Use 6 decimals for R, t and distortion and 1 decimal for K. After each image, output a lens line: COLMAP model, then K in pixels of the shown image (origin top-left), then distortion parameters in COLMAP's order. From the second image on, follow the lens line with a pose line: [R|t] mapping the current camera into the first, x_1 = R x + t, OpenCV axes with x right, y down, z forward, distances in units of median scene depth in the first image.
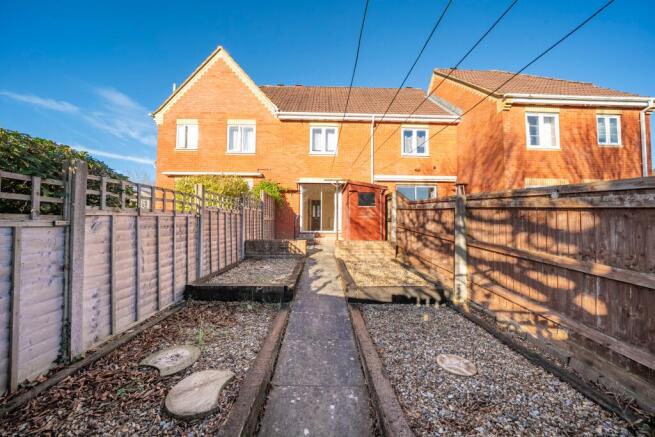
lens RADIAL K [[226.5, 0, 325.7], [0, 226.5, 218.1], [0, 0, 1]] dist [-0.020817, 0.000549]
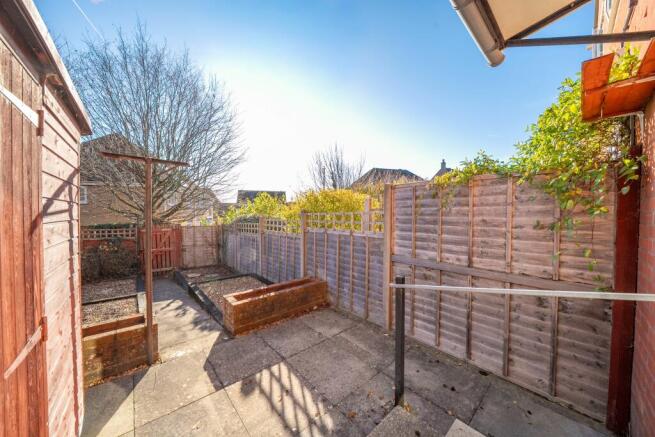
lens RADIAL K [[226.5, 0, 326.1], [0, 226.5, 218.8], [0, 0, 1]] dist [-0.020817, 0.000549]
pose [[-0.762213, 0.003584, -0.647316, 0.137718], [0.005071, 0.999987, -0.000435, -0.152339], [0.647306, -0.003613, -0.762222, 2.840588]]
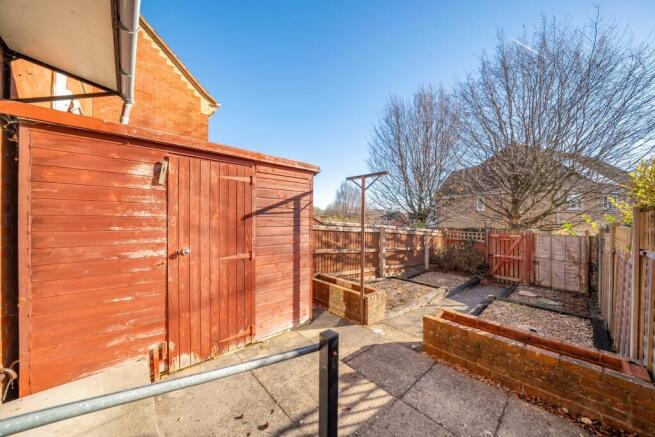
lens RADIAL K [[226.5, 0, 326.8], [0, 226.5, 219.0], [0, 0, 1]] dist [-0.020817, 0.000549]
pose [[-0.658364, -0.015167, 0.752547, -0.525290], [-0.030100, 0.999528, -0.006189, -0.143916], [-0.752098, -0.026727, -0.658510, 2.720287]]
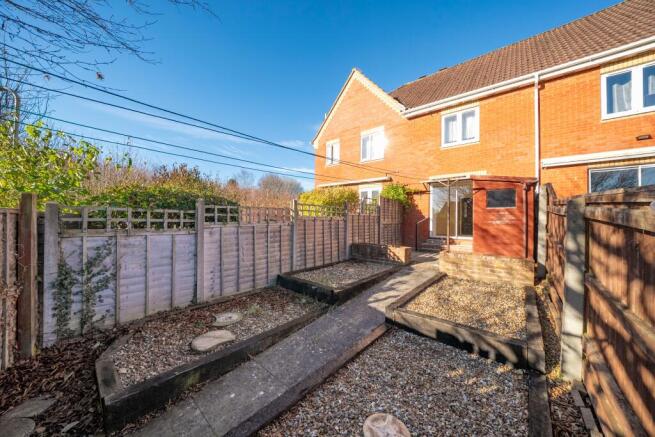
lens RADIAL K [[226.5, 0, 324.6], [0, 226.5, 217.6], [0, 0, 1]] dist [-0.020817, 0.000549]
pose [[0.737402, -0.004558, -0.675438, 0.535306], [0.006790, 0.999977, 0.000665, -0.053018], [0.675420, -0.005077, 0.737416, 0.162537]]
